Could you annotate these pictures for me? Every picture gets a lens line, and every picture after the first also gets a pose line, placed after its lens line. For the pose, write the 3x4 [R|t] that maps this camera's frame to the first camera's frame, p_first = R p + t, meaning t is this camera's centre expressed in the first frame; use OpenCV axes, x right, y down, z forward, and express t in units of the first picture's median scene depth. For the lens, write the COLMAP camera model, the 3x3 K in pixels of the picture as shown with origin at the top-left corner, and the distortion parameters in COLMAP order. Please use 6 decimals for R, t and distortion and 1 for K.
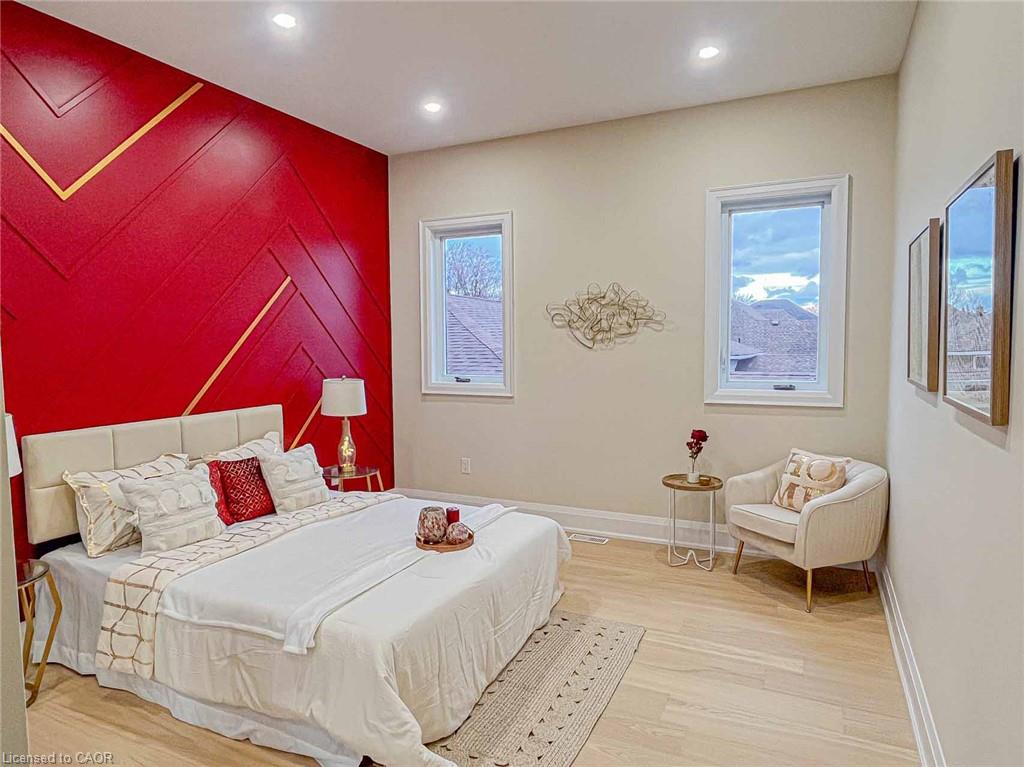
lens RADIAL K [[619.9, 0, 512.0], [0, 619.9, 383.5], [0, 0, 1]] dist [-0.001133, -0.000102]
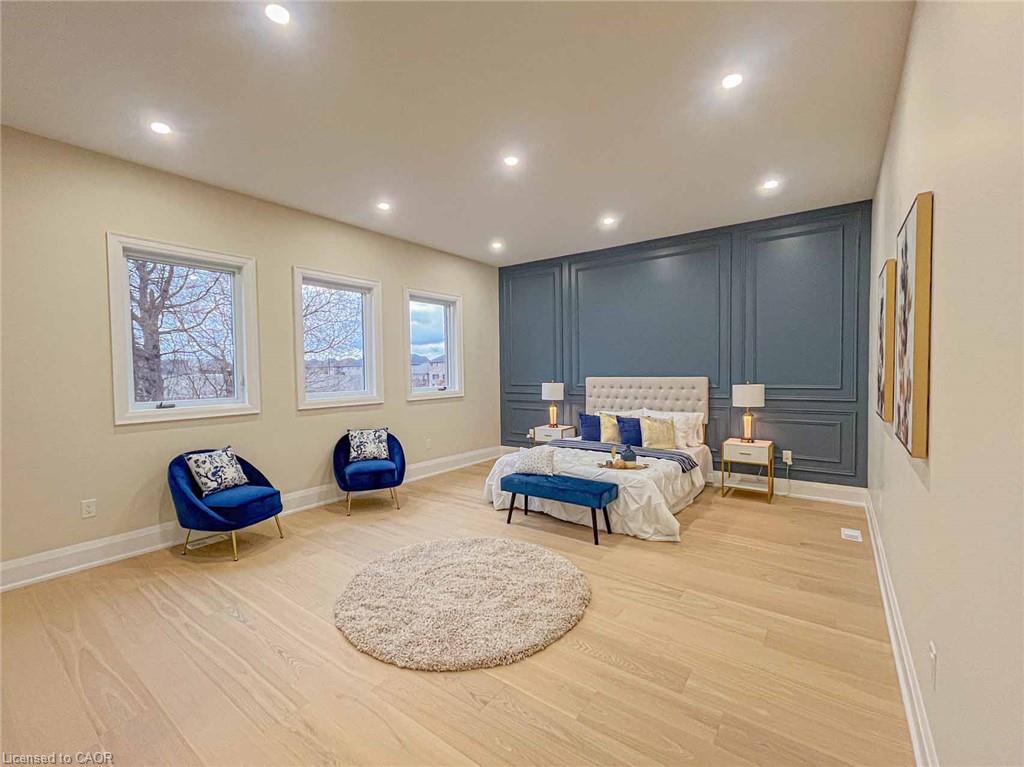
lens RADIAL K [[447.9, 0, 510.6], [0, 447.9, 385.4], [0, 0, 1]] dist [0.000732, 0.000534]
pose [[0.191006, -0.035223, 0.980957, -0.678078], [0.070188, 0.997288, 0.022143, -0.015577], [-0.979076, 0.064622, 0.192960, 0.319104]]
